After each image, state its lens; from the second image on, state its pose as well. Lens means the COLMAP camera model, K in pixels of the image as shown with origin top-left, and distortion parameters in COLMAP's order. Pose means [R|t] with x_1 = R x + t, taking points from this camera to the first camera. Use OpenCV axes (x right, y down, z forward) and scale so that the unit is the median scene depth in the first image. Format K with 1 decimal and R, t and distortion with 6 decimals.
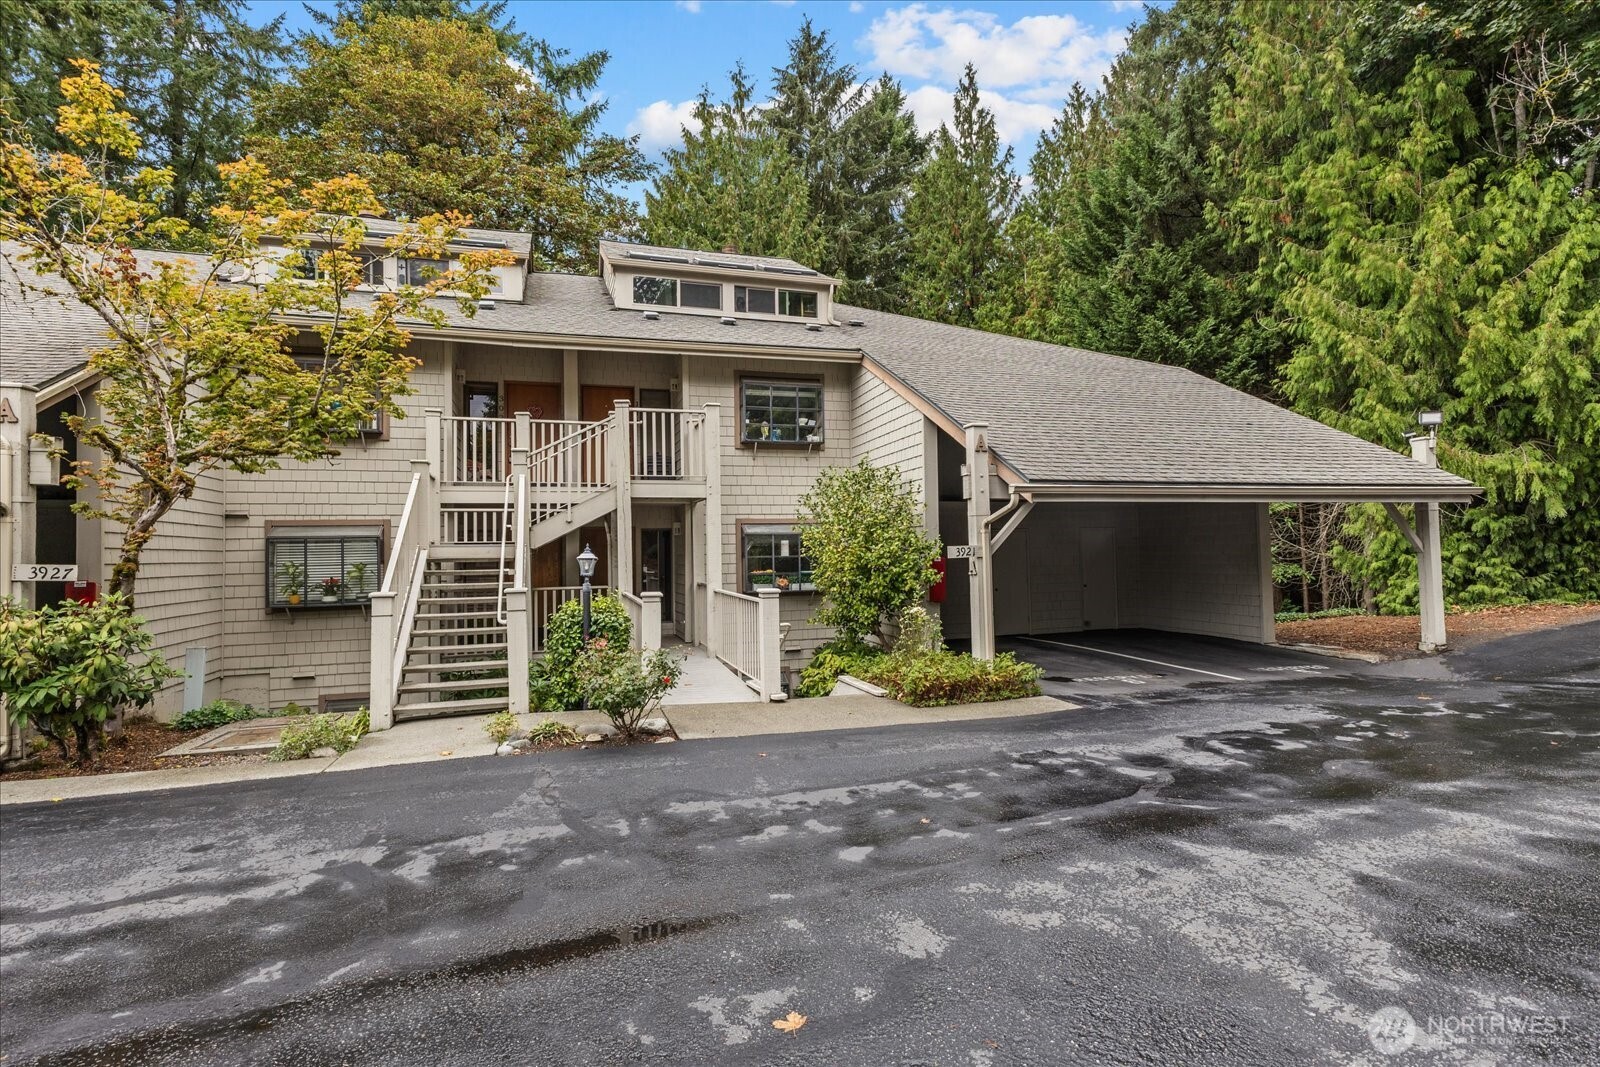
lens RADIAL K [[715.3, 0, 808.1], [0, 715.3, 539.8], [0, 0, 1]] dist [0.004726, 0.000245]
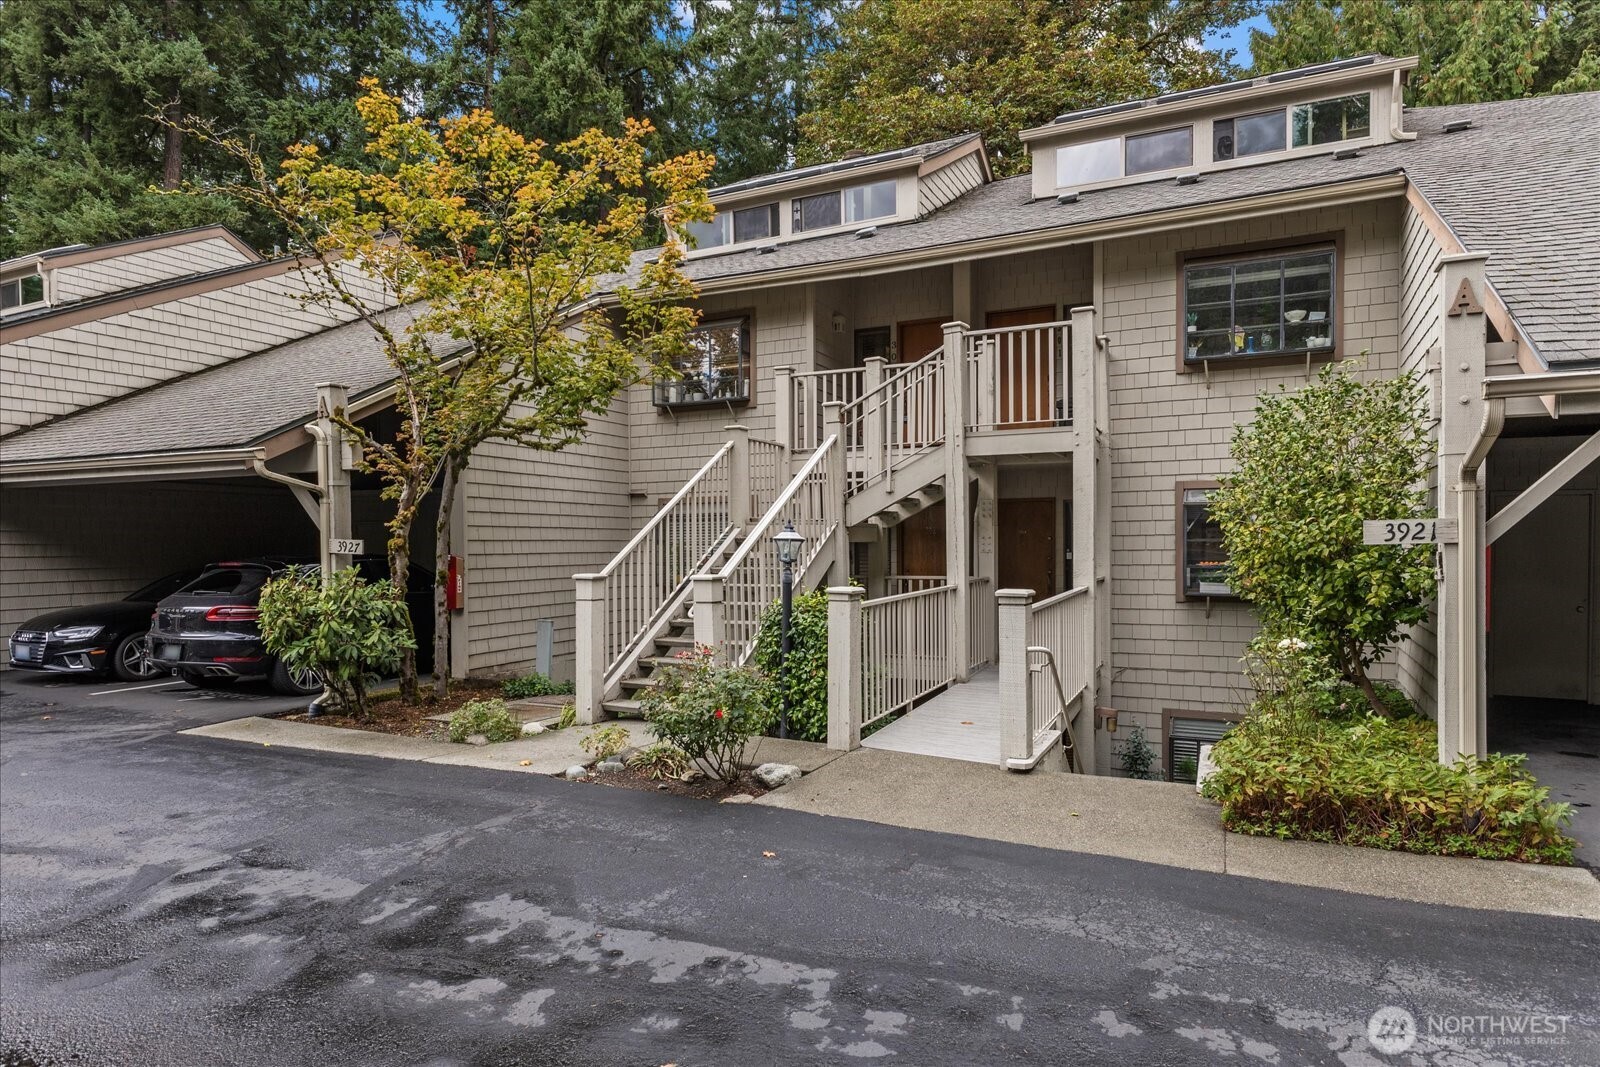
lens RADIAL K [[881.7, 0, 802.2], [0, 881.7, 560.3], [0, 0, 1]] dist [0.000008, -0.001957]
pose [[0.763206, 0.024406, -0.645694, 0.525217], [0.006889, 0.998922, 0.045901, 0.010421], [0.646118, -0.039480, 0.762216, 0.514880]]
